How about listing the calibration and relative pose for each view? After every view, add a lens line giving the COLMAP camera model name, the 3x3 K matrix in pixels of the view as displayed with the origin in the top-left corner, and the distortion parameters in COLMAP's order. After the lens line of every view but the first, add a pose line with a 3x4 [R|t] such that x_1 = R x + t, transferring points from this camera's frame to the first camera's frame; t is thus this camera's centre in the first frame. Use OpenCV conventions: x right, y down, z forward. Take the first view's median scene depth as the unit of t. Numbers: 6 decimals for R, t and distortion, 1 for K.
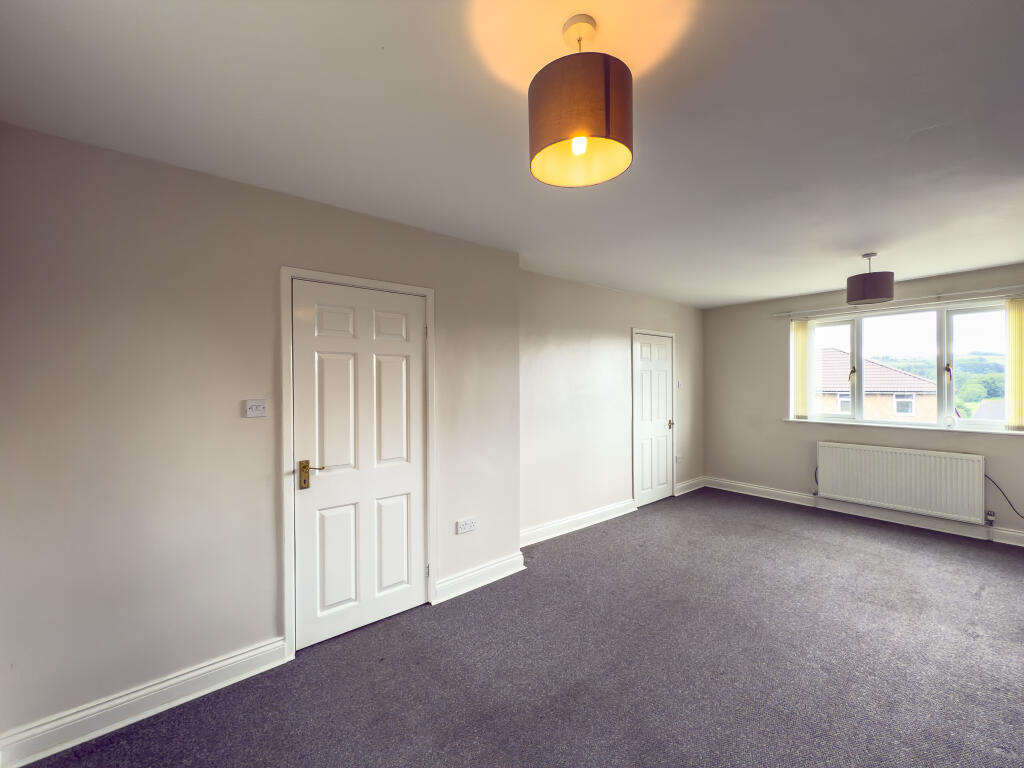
lens RADIAL K [[410.1, 0, 512.0], [0, 410.1, 384.0], [0, 0, 1]] dist [-0.000558, -0.000013]
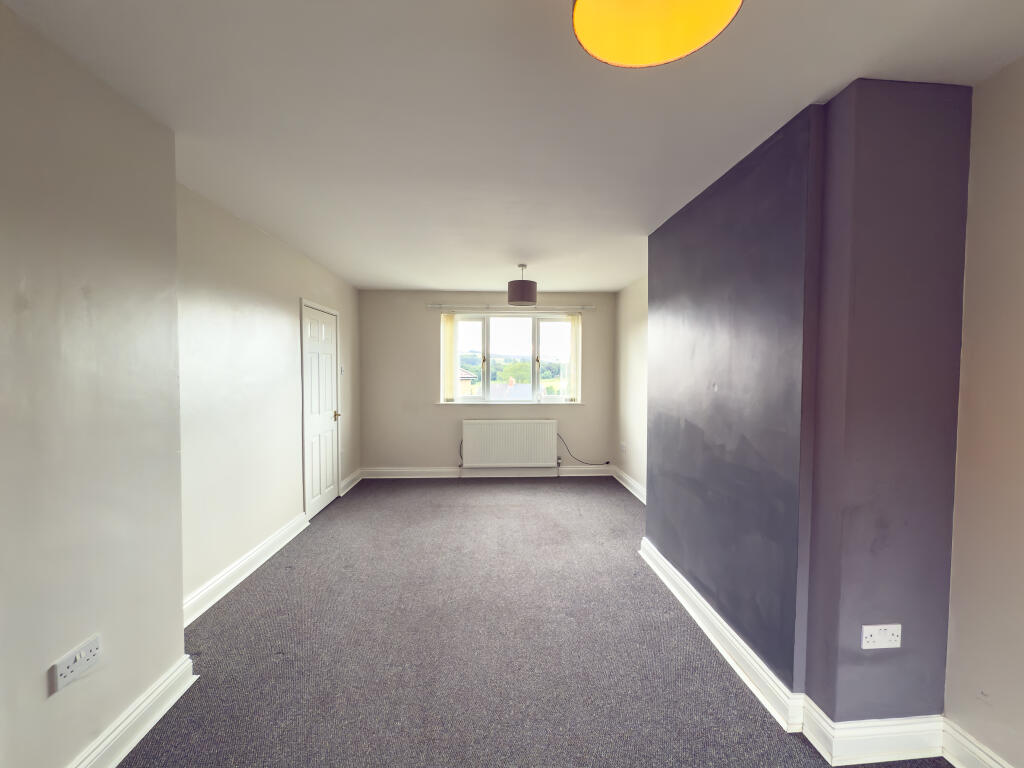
lens RADIAL K [[419.1, 0, 512.0], [0, 419.1, 384.0], [0, 0, 1]] dist [-0.000286, 0.000015]
pose [[0.589954, -0.019242, 0.807208, -0.139539], [-0.005560, 0.999595, 0.027891, 0.004824], [-0.807418, -0.020943, 0.589608, 0.221640]]
